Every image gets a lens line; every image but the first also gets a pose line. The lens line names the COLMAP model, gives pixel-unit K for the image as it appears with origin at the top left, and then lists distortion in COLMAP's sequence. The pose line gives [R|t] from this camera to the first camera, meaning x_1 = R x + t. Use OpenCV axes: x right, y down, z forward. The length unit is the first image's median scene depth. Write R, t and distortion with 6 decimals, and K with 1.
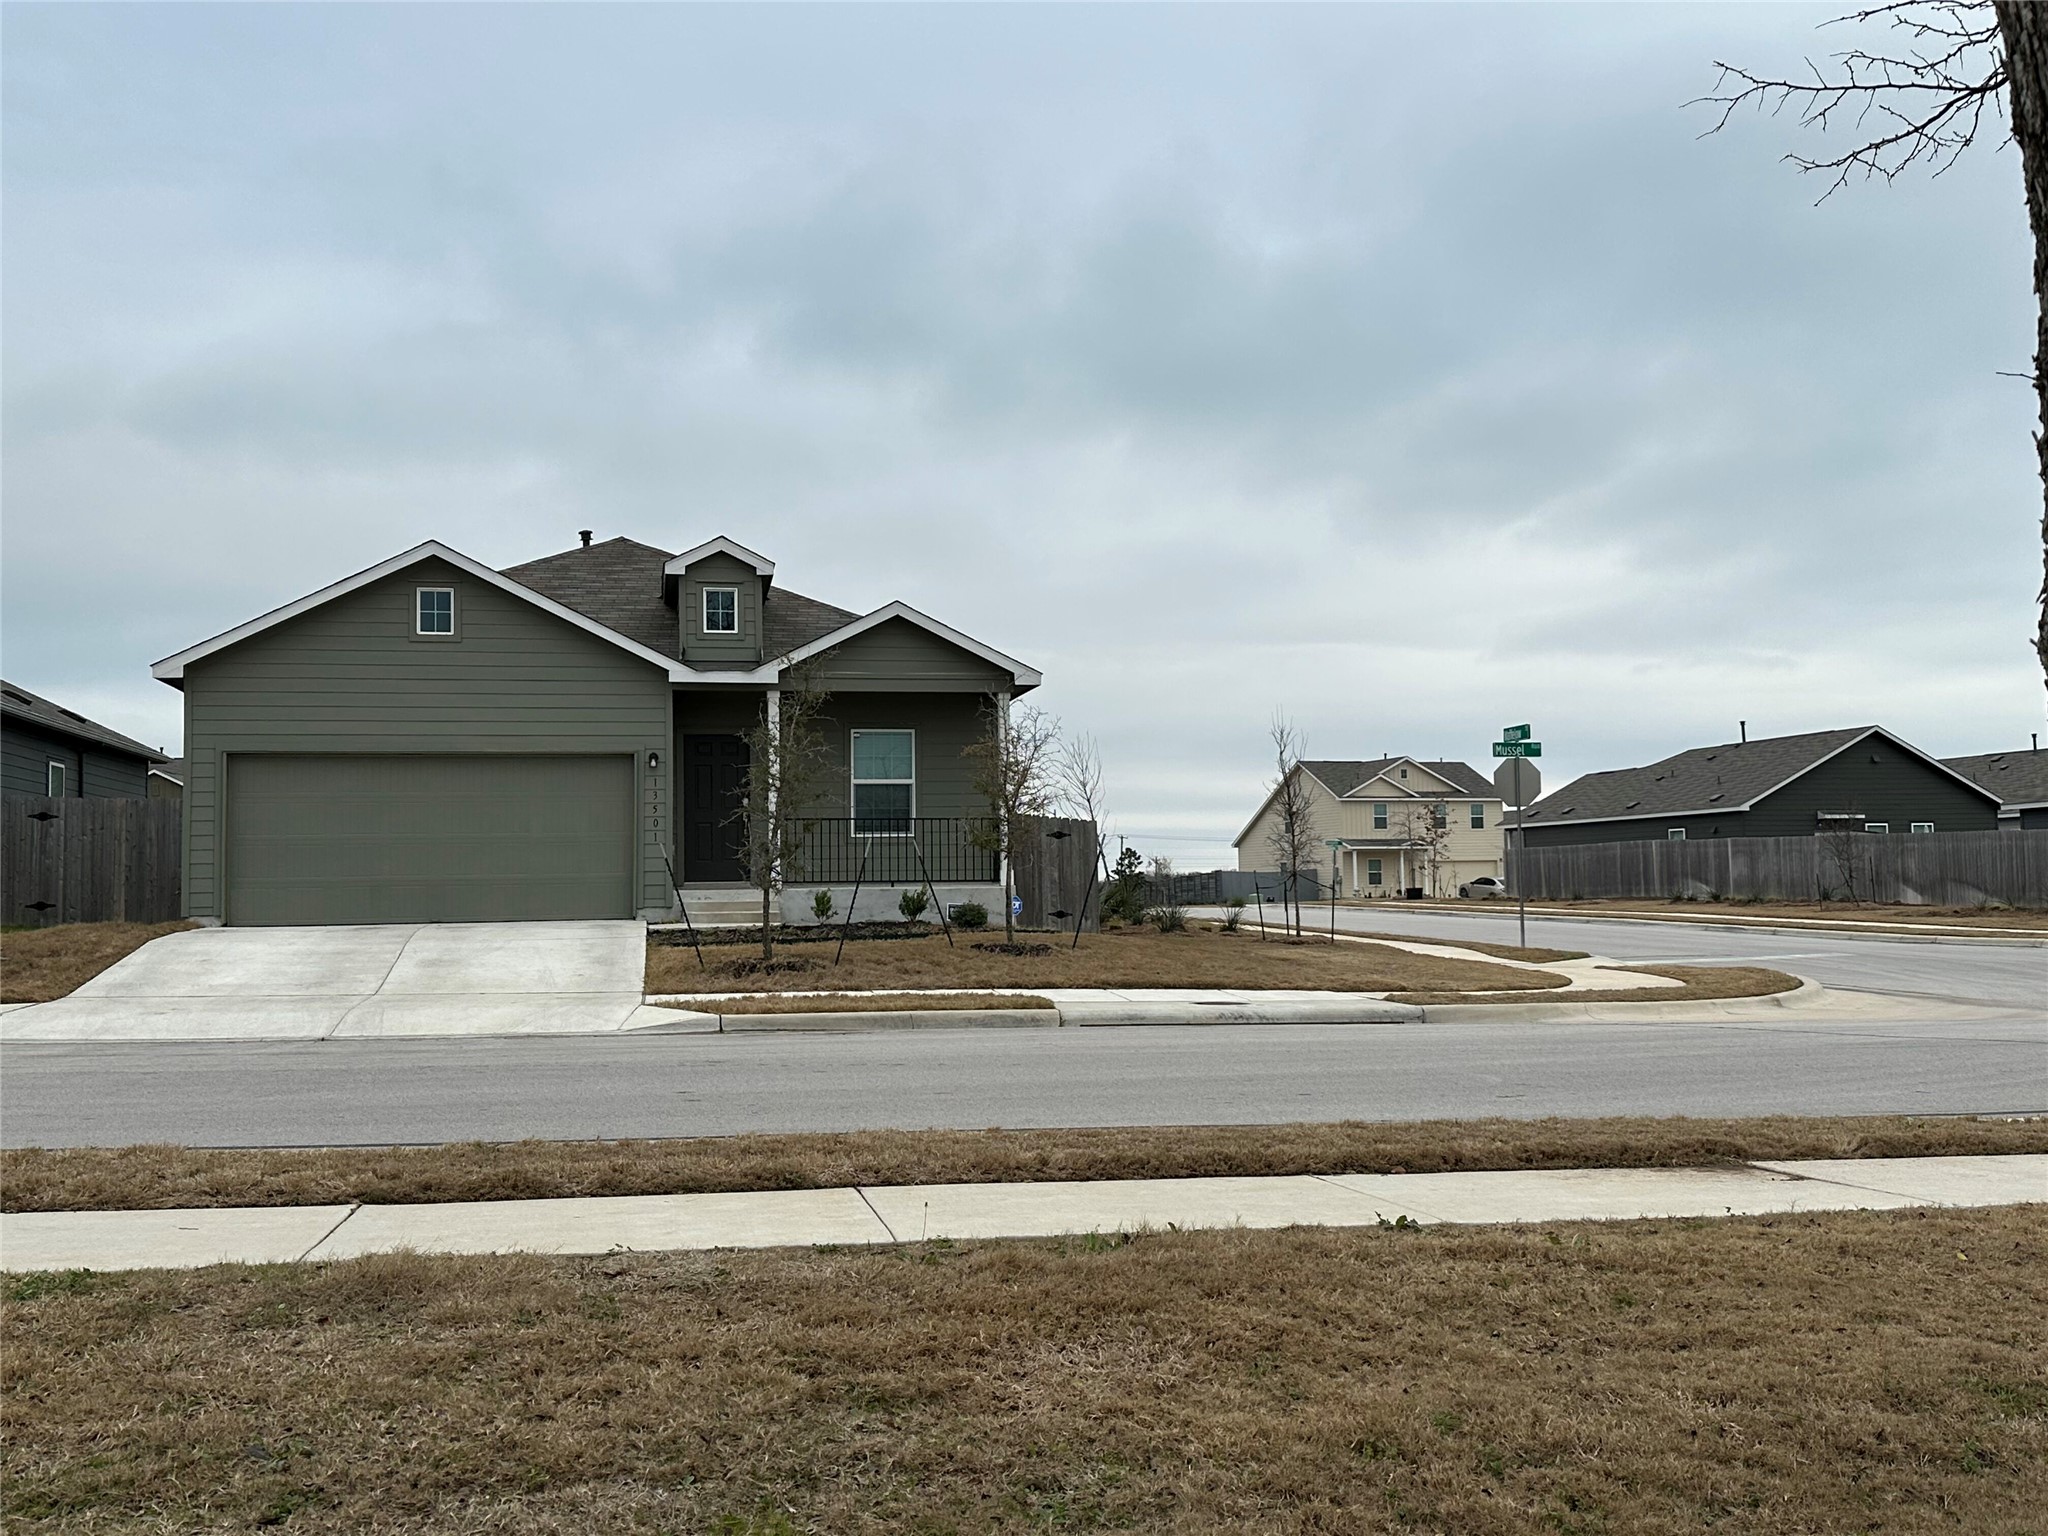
lens RADIAL K [[2034.0, 0, 1042.4], [0, 2034.0, 770.9], [0, 0, 1]] dist [0.095055, 0.000000]
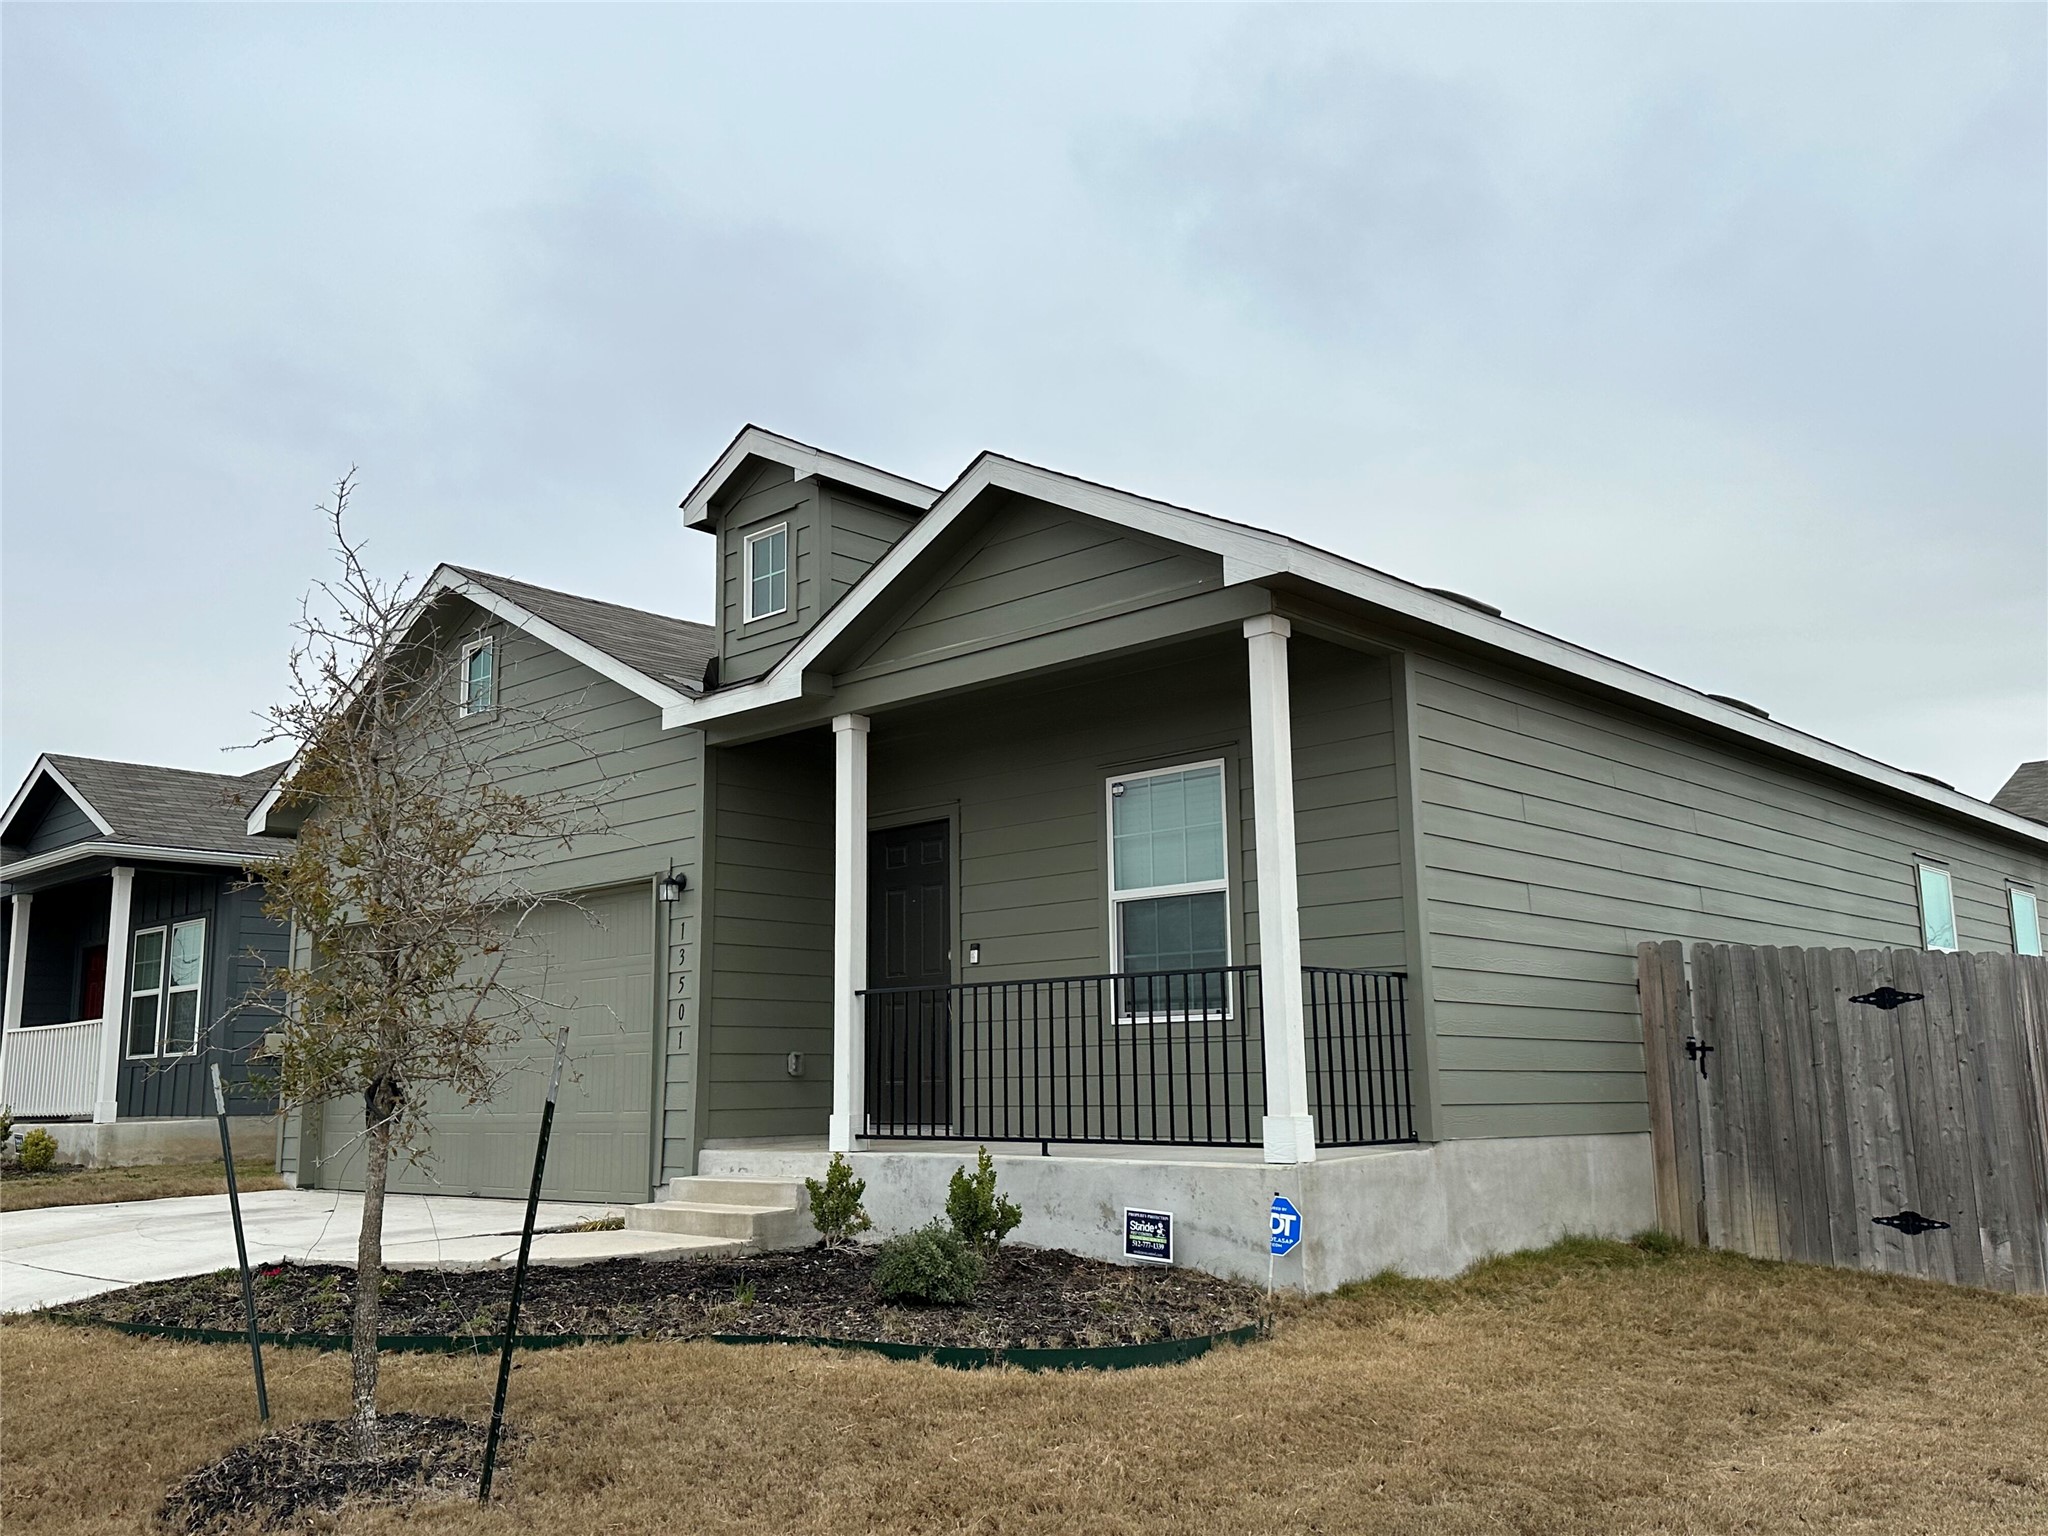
lens RADIAL K [[1741.3, 0, 1033.0], [0, 1741.3, 763.6], [0, 0, 1]] dist [0.106618, -0.003016]
pose [[0.572451, -0.140117, -0.807878, 0.215581], [0.062202, 0.989873, -0.127606, 0.025291], [0.817576, 0.022797, 0.575369, 0.809848]]
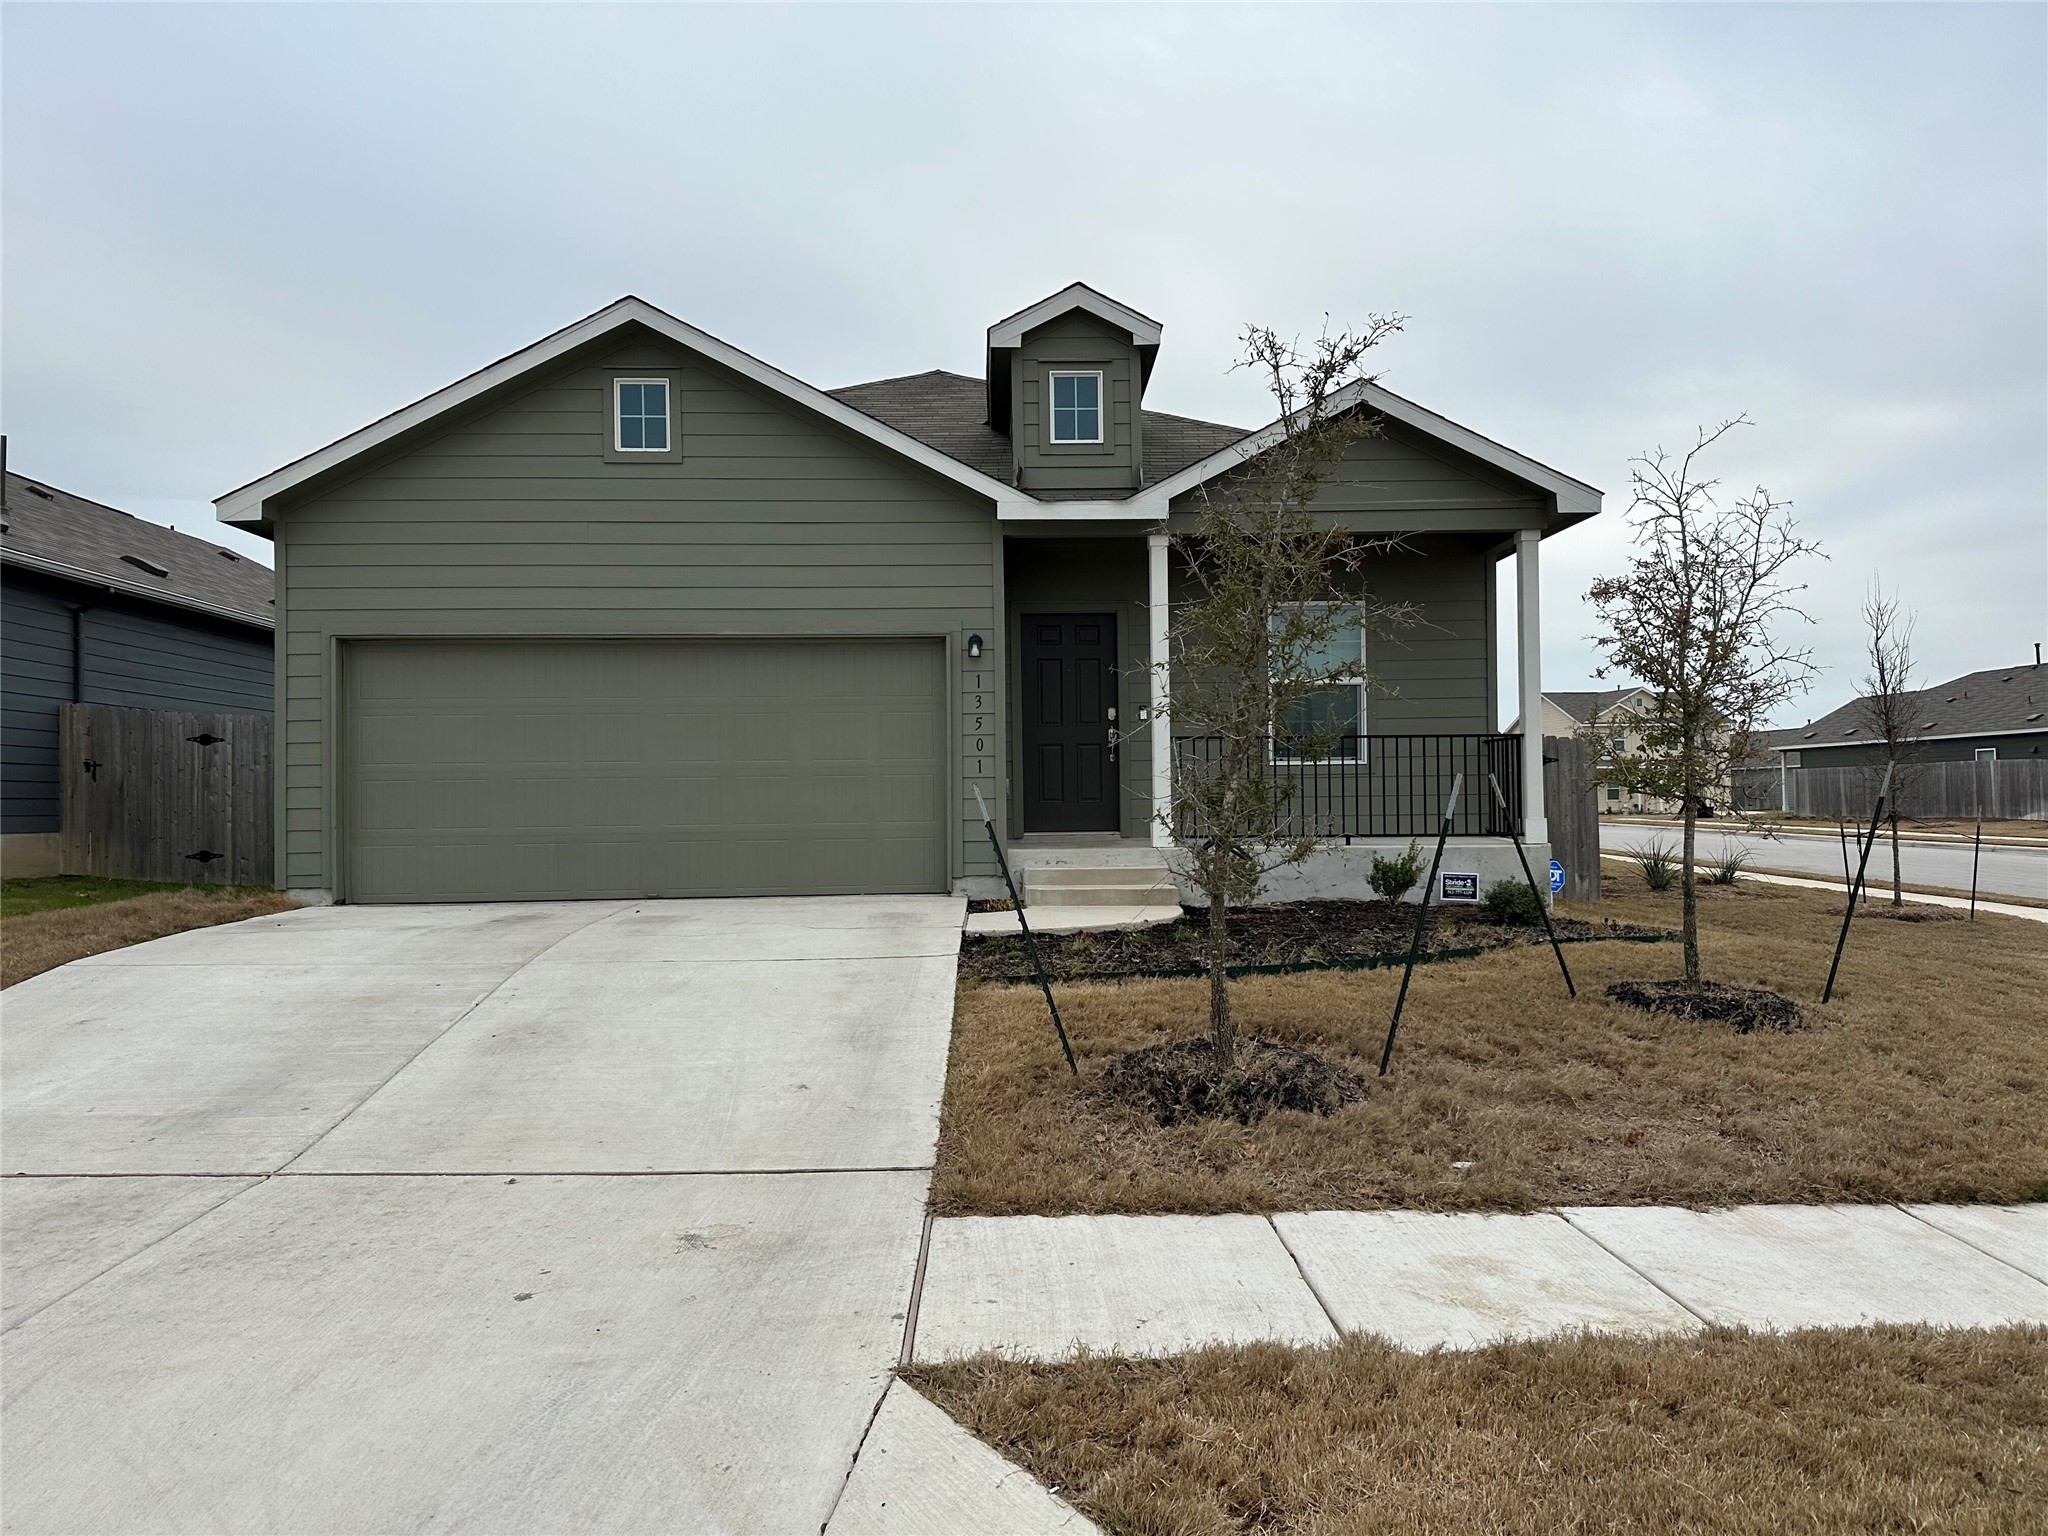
lens RADIAL K [[1451.2, 0, 1031.3], [0, 1451.2, 785.5], [0, 0, 1]] dist [0.054235, -0.067239]
pose [[0.986645, -0.001108, -0.162883, -0.098595], [0.009306, 0.998727, 0.049576, 0.015845], [0.162621, -0.050429, 0.985399, 0.548963]]
